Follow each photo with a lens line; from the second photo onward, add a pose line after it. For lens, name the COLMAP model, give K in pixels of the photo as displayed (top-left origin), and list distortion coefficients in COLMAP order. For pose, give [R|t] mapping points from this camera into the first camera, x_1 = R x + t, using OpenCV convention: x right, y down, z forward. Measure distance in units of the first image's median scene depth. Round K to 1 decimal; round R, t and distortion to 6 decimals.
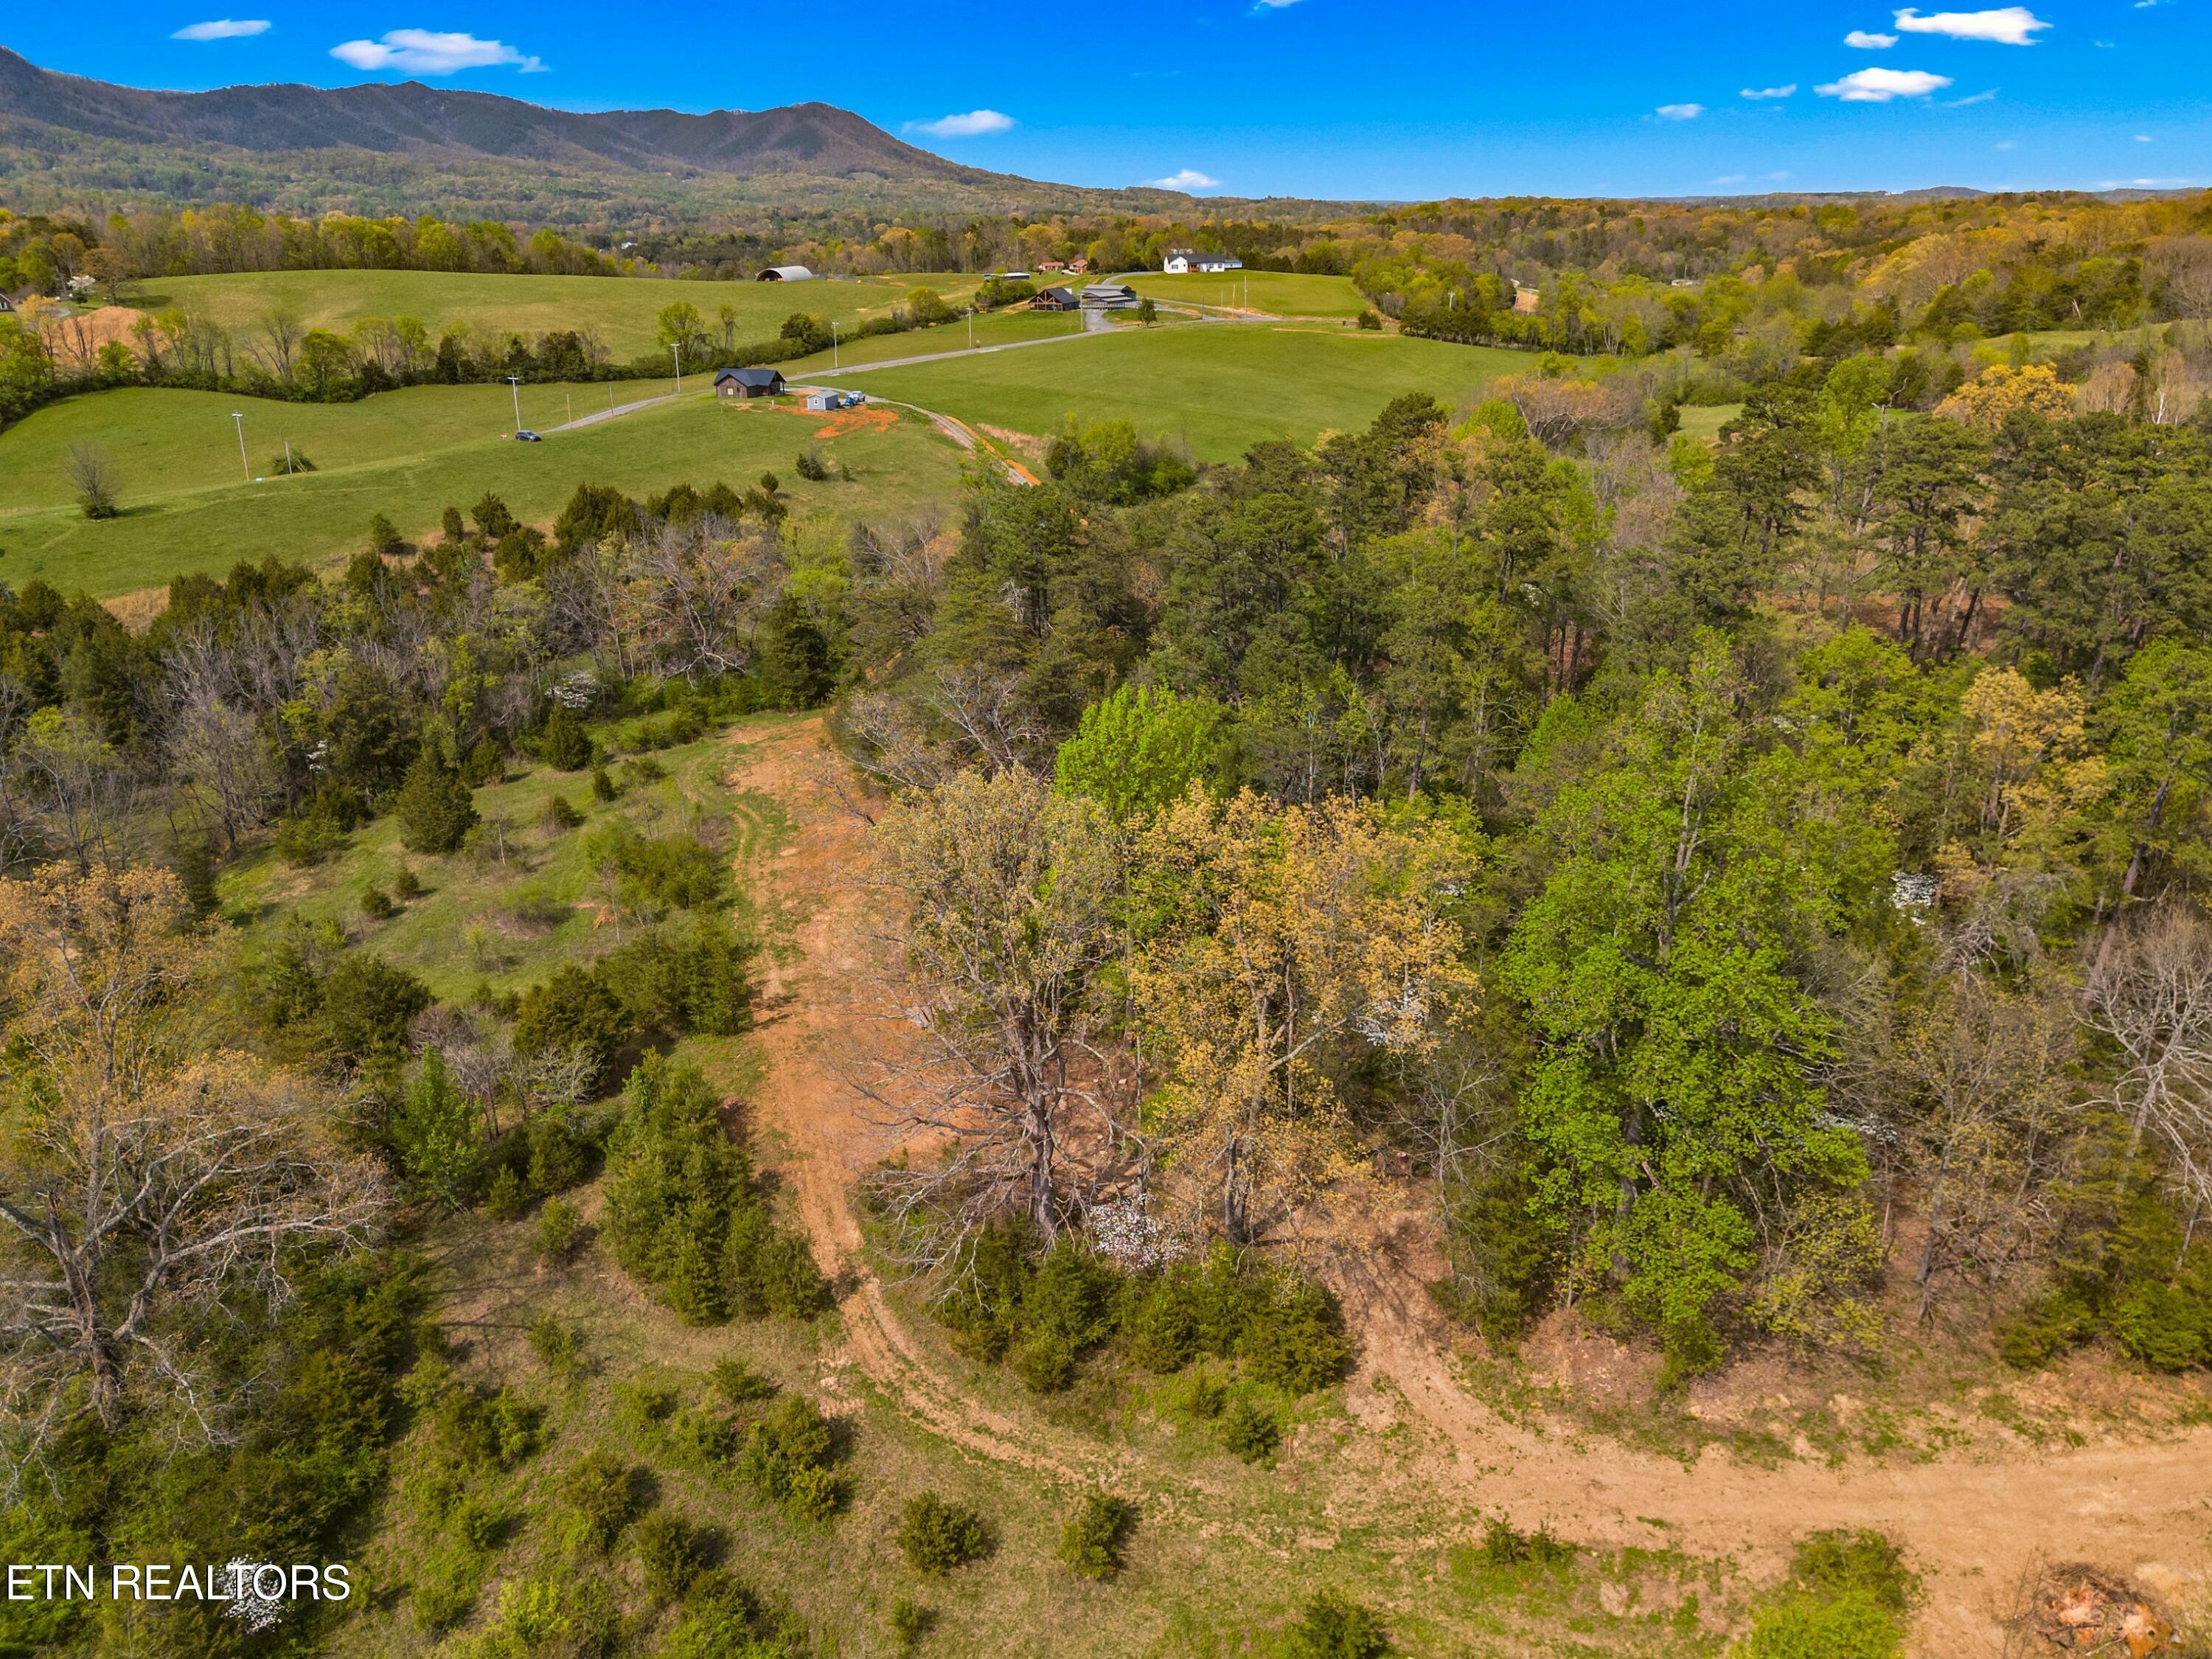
lens RADIAL K [[1623.0, 0, 1106.0], [0, 1623.0, 829.5], [0, 0, 1]] dist [0.072112, -0.076483]
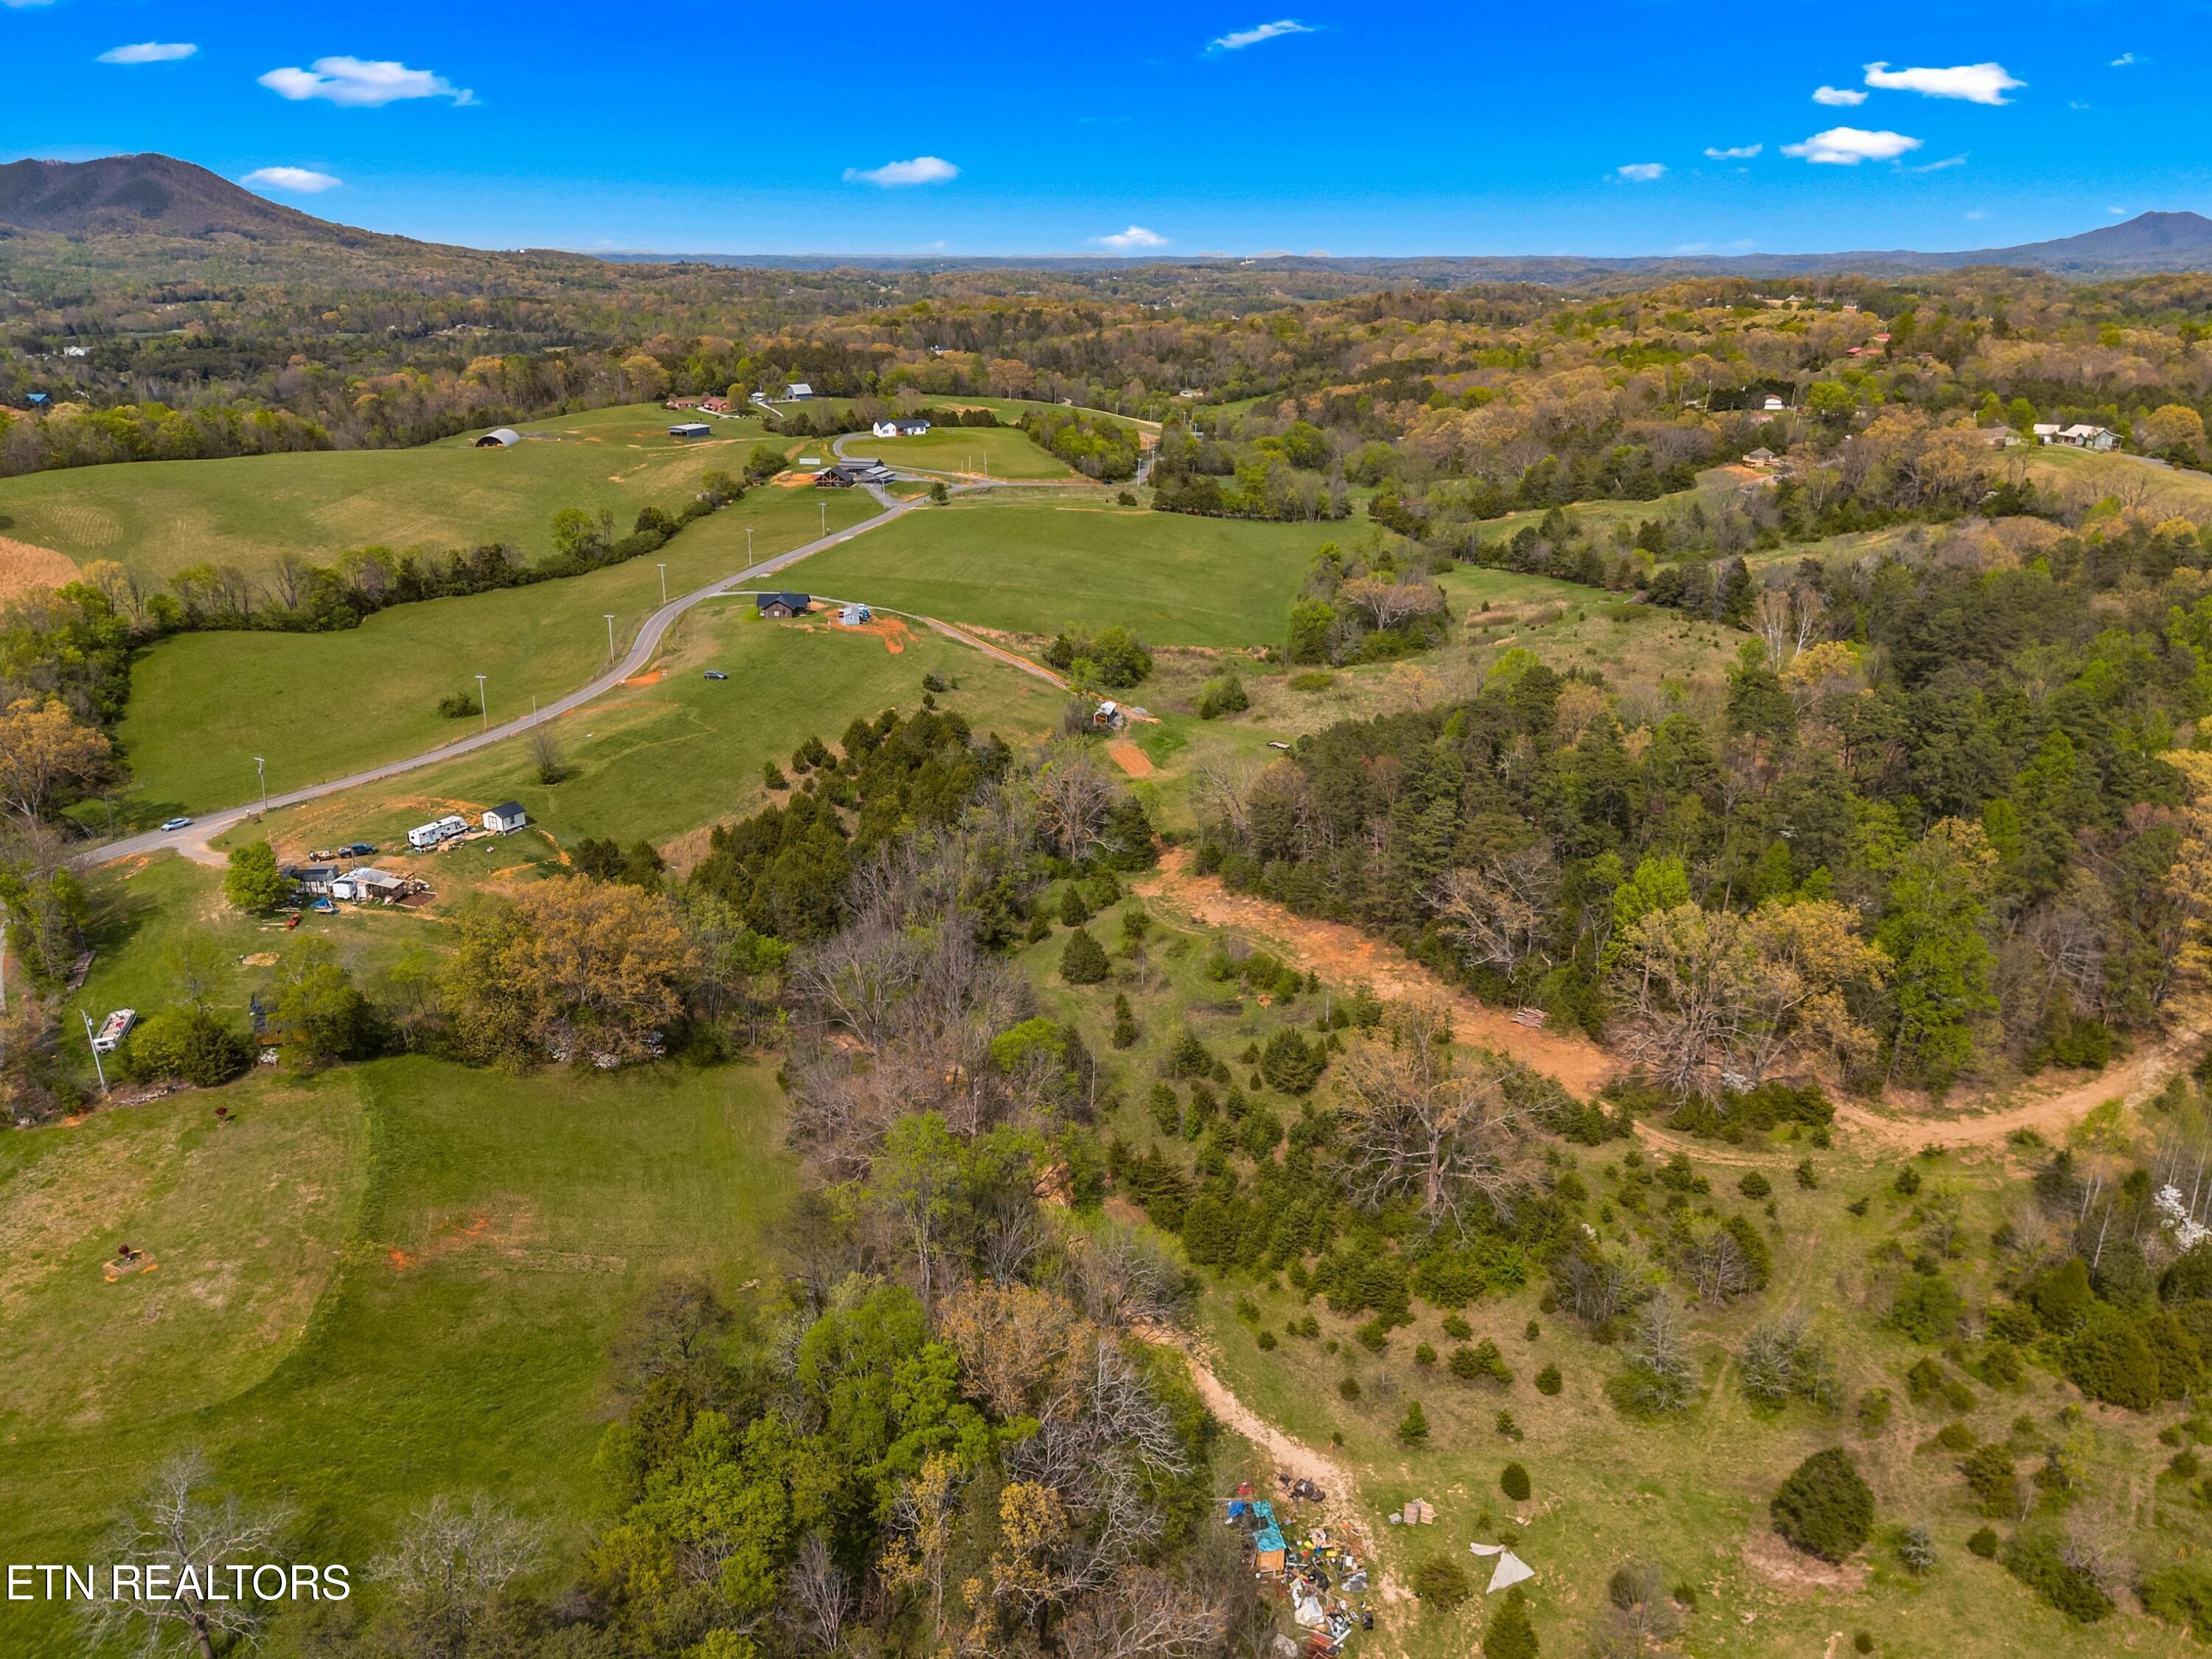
lens RADIAL K [[1623.0, 0, 1106.0], [0, 1623.0, 829.5], [0, 0, 1]] dist [0.072112, -0.076483]
pose [[0.944751, -0.103944, 0.310871, -1.732871], [0.114653, 0.993272, -0.016321, -0.222281], [-0.307083, 0.051061, 0.950312, -1.187487]]
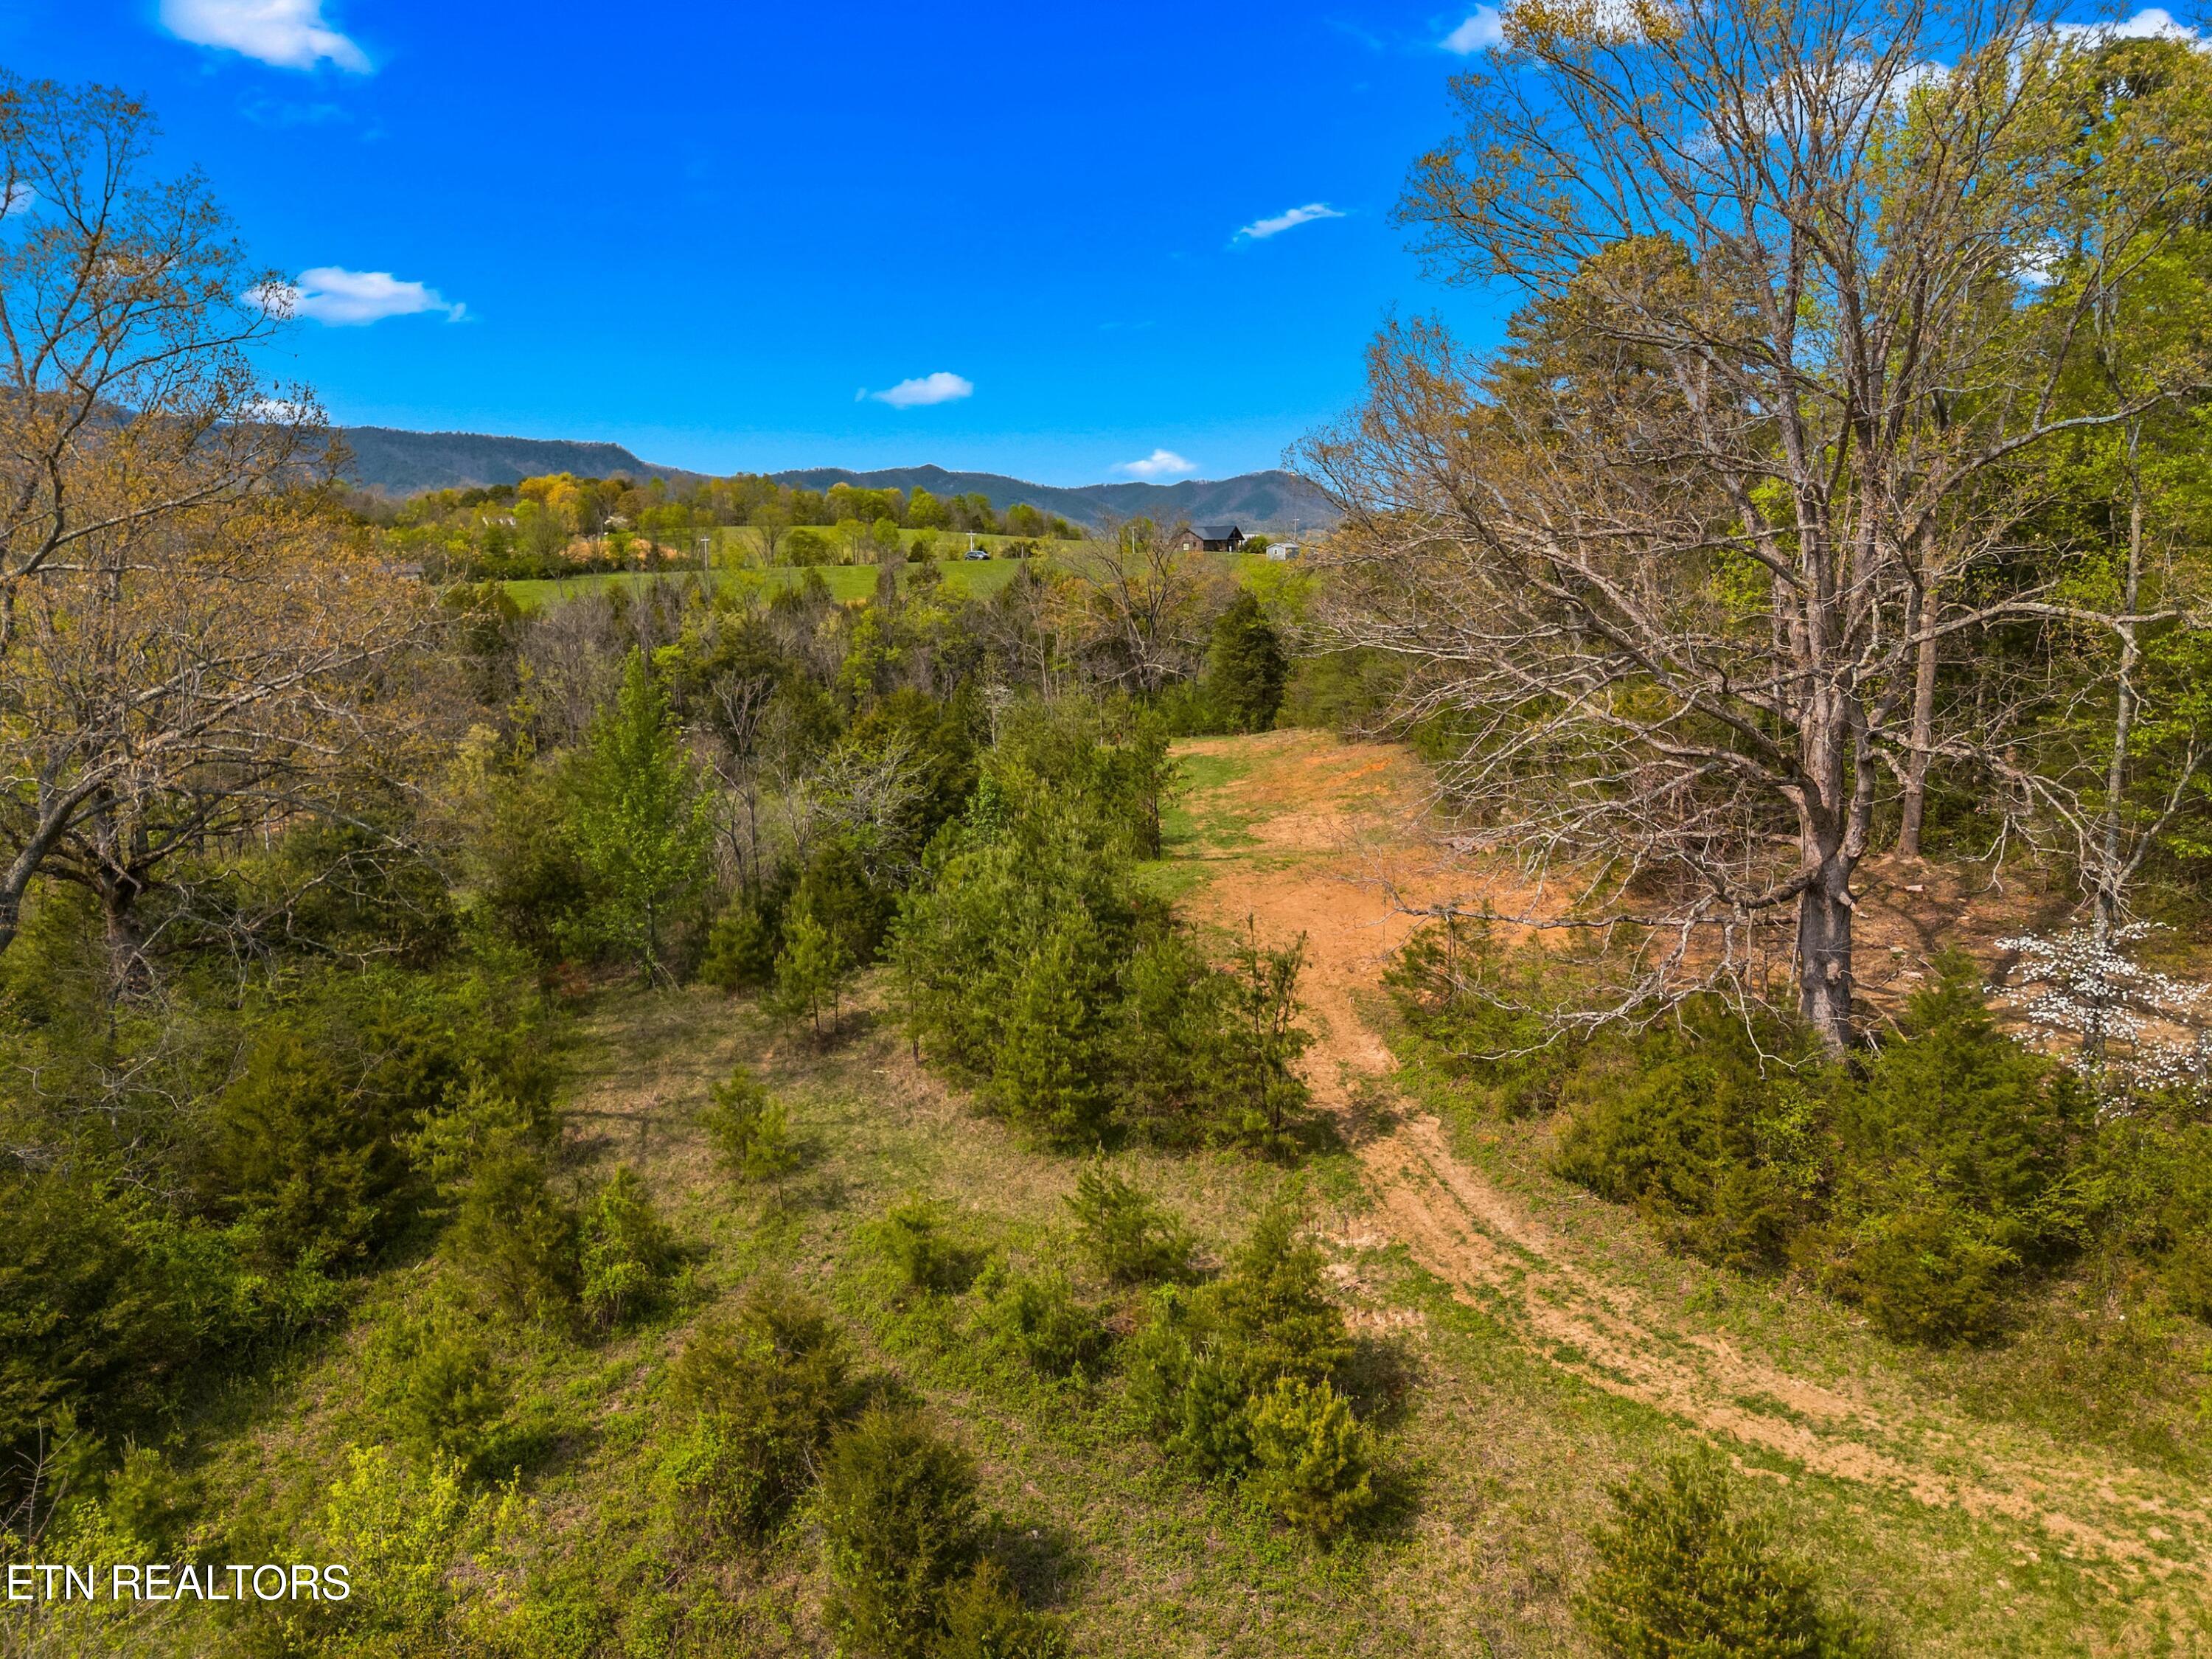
lens RADIAL K [[1614.5, 0, 1139.6], [0, 1614.5, 826.6], [0, 0, 1]] dist [0.060388, -0.076989]
pose [[0.971310, 0.048546, -0.232810, -0.129419], [-0.094756, 0.976882, -0.191631, 0.316014], [0.218125, 0.208193, 0.953455, 0.582748]]
